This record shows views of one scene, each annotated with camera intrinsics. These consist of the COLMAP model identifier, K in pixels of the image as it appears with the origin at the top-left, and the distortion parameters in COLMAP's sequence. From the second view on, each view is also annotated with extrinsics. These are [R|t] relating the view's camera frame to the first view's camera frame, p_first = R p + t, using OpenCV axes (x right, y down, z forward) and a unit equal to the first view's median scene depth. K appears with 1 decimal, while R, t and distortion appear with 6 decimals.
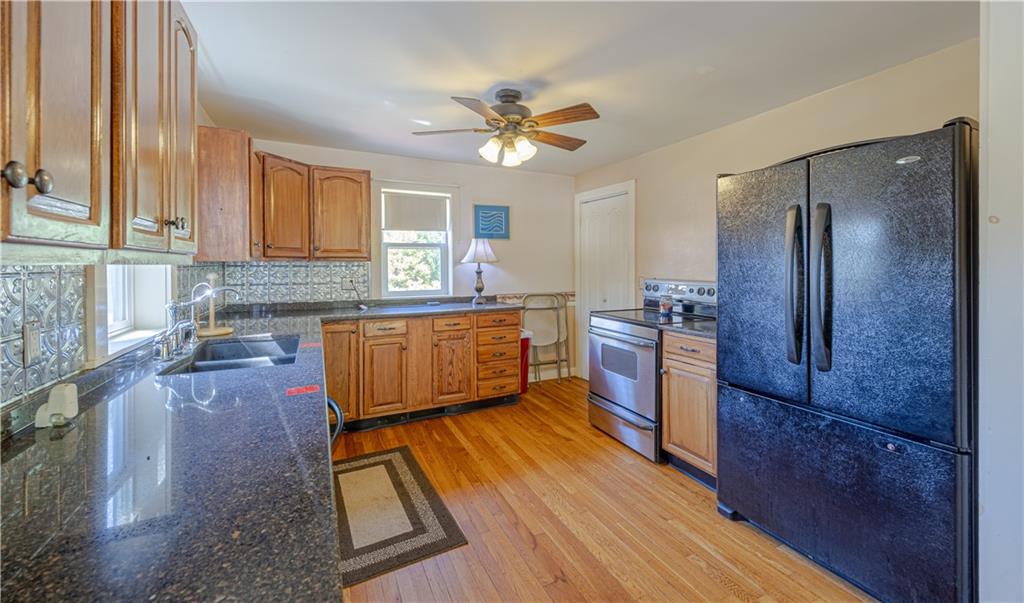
lens RADIAL K [[385.2, 0, 512.4], [0, 385.2, 264.1], [0, 0, 1]] dist [0.000155, -0.000014]
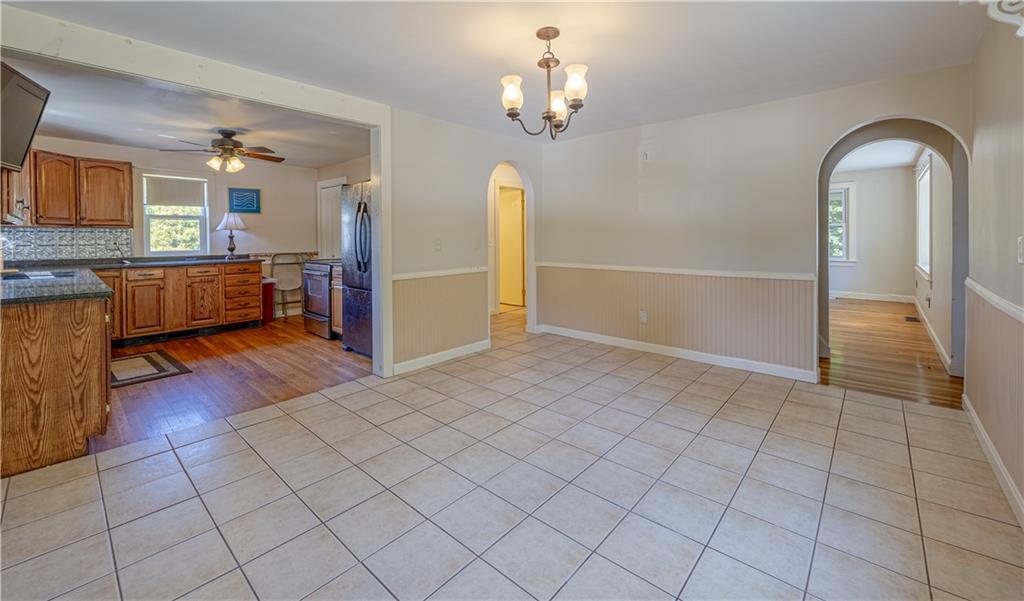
lens RADIAL K [[427.3, 0, 515.2], [0, 427.3, 241.7], [0, 0, 1]] dist [0.000562, -0.000081]
pose [[0.937485, -0.006648, 0.347961, 0.379876], [0.004345, 0.999963, 0.007397, 0.035576], [-0.347998, -0.005423, 0.937480, -0.903434]]
